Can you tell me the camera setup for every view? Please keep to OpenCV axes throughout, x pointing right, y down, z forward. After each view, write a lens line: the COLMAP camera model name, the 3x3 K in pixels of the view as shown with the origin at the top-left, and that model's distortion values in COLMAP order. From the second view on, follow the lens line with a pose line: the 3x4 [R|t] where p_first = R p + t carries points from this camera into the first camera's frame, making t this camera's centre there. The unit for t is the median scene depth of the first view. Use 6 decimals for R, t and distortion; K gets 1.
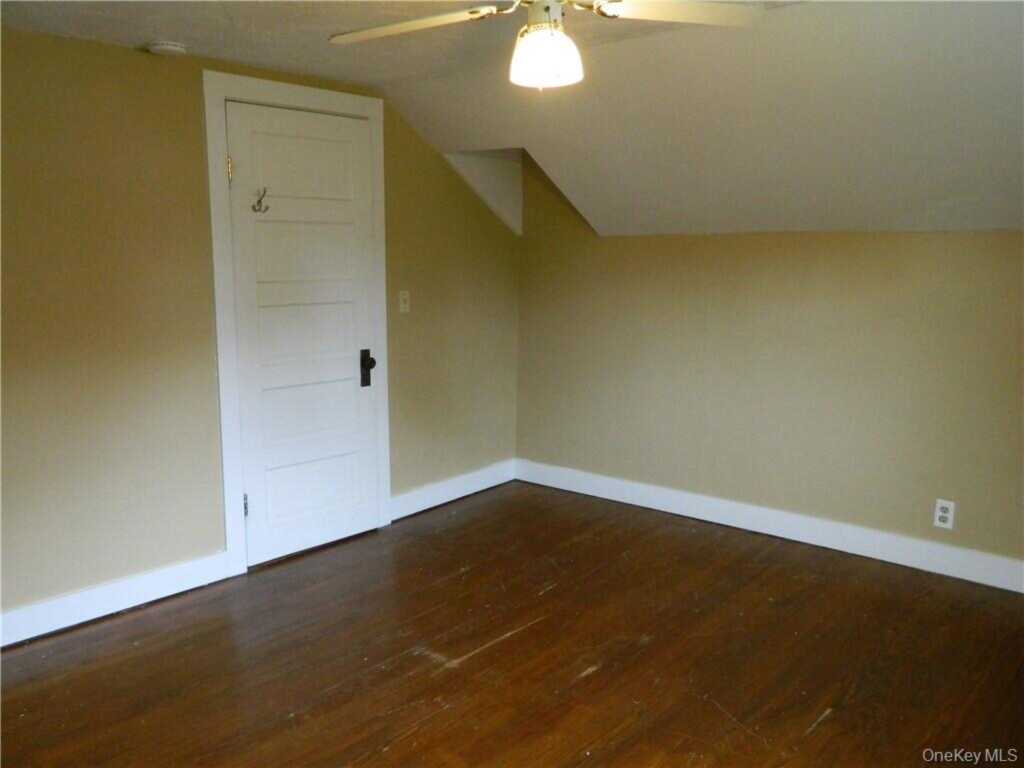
lens RADIAL K [[856.1, 0, 512.0], [0, 856.1, 384.0], [0, 0, 1]] dist [0.003692, 0.003780]
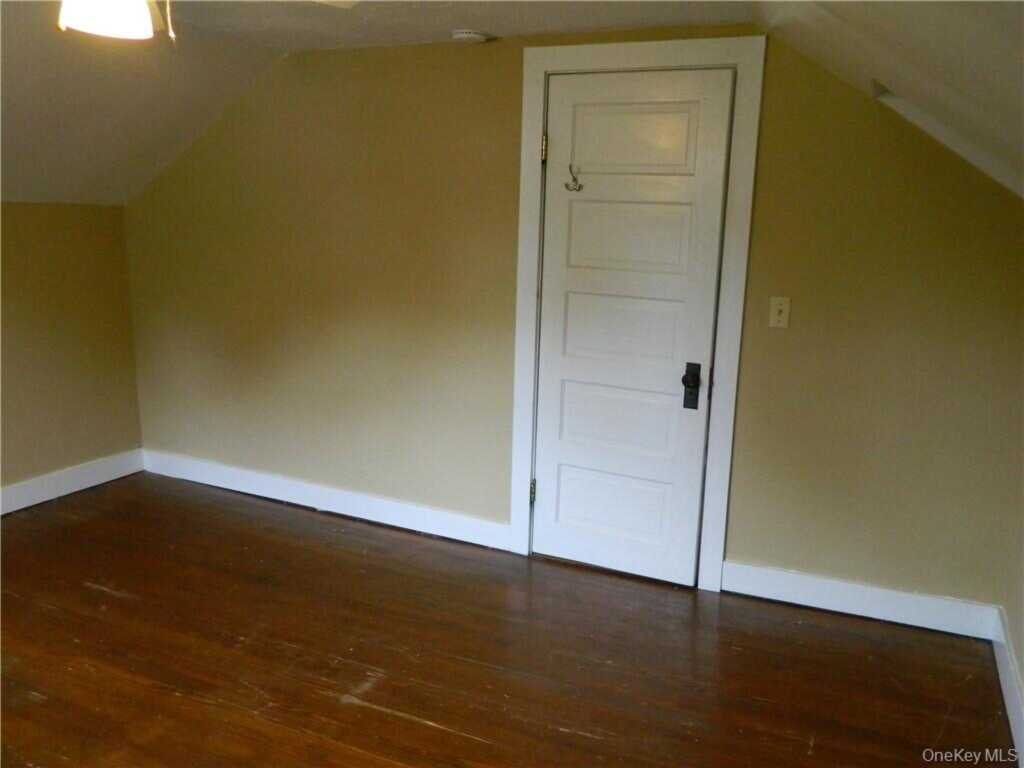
lens RADIAL K [[856.1, 0, 512.0], [0, 856.1, 384.0], [0, 0, 1]] dist [0.003692, 0.003780]
pose [[0.288426, 0.201997, -0.935953, 0.594334], [-0.183597, 0.971024, 0.152989, -0.126219], [0.939735, 0.127712, 0.317154, 0.664817]]
